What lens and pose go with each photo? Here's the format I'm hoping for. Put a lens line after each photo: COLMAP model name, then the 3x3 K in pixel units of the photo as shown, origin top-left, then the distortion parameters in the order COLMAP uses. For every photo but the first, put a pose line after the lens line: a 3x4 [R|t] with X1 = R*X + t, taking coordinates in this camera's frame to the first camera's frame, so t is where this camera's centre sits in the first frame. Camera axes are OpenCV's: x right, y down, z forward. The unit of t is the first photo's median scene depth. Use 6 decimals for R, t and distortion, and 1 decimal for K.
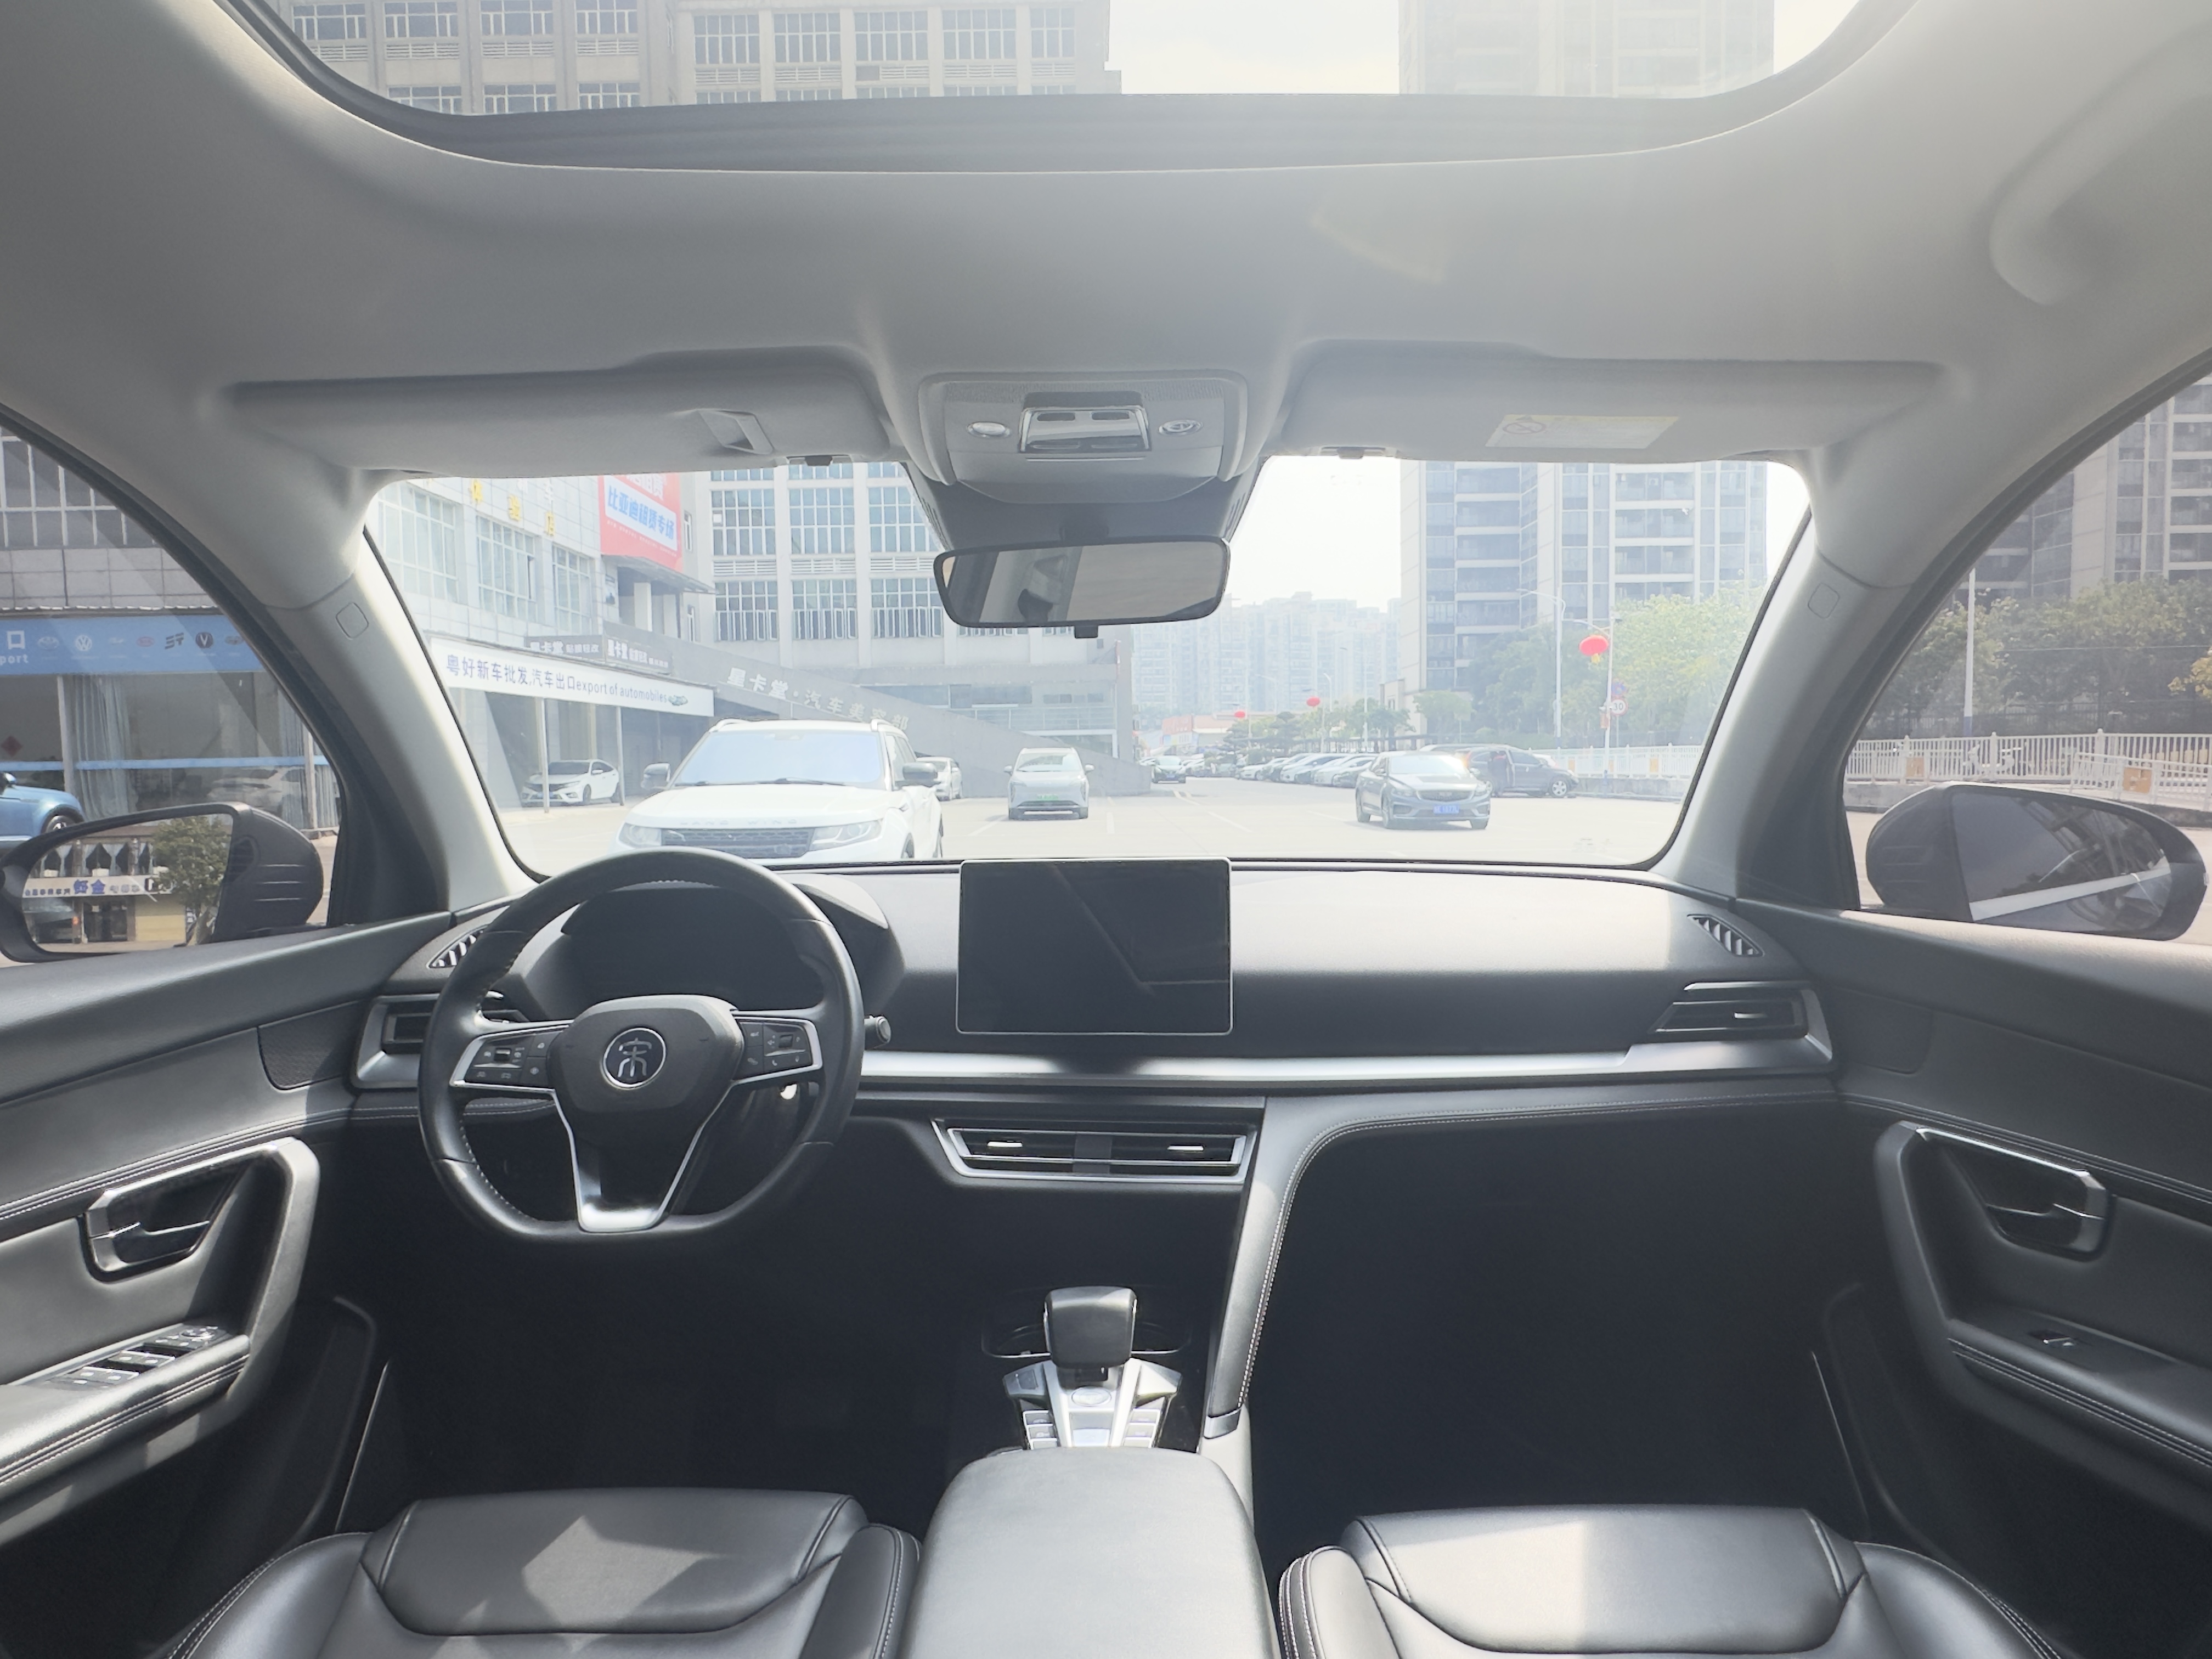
lens RADIAL K [[1310.8, 0, 1091.6], [0, 1310.8, 844.7], [0, 0, 1]] dist [-0.005460, 0.000591]
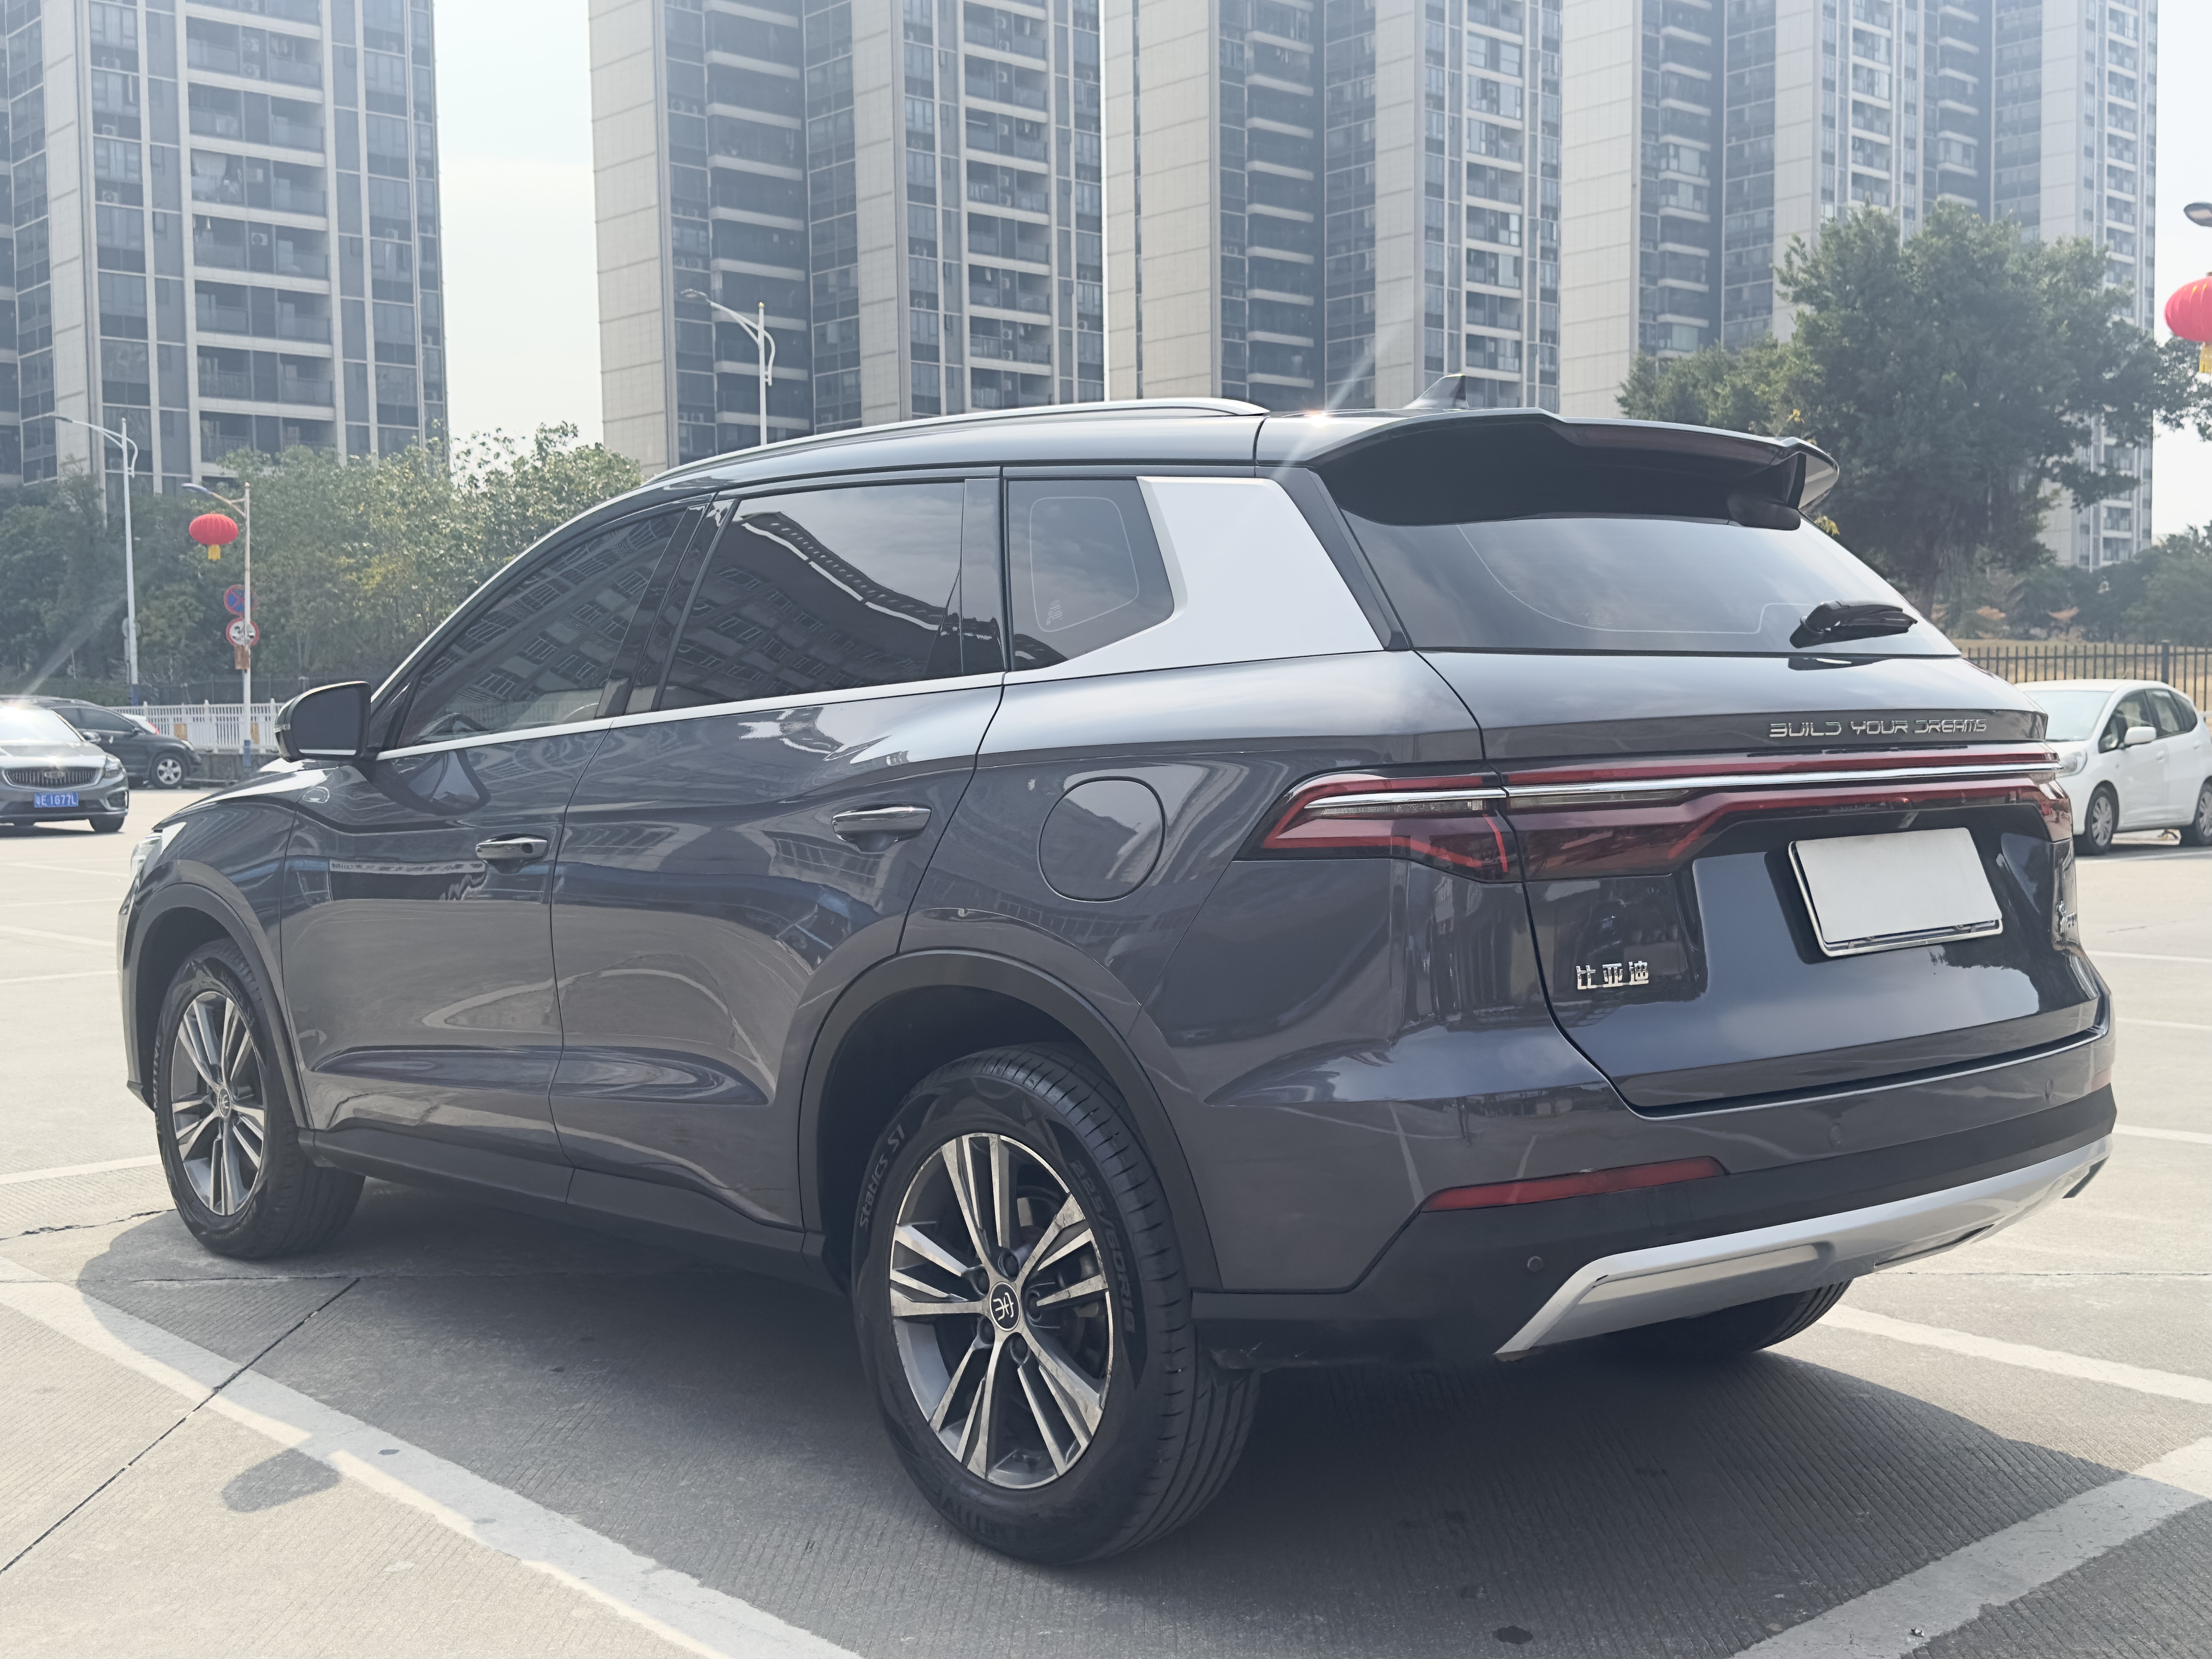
lens RADIAL K [[2454.8, 0, 1112.5], [0, 2454.8, 824.5], [0, 0, 1]] dist [0.156086, -0.357883]
pose [[0.735922, -0.022407, 0.676695, -0.111102], [0.040919, 0.999097, -0.011417, 0.012856], [-0.675828, 0.036092, 0.736175, -0.121452]]
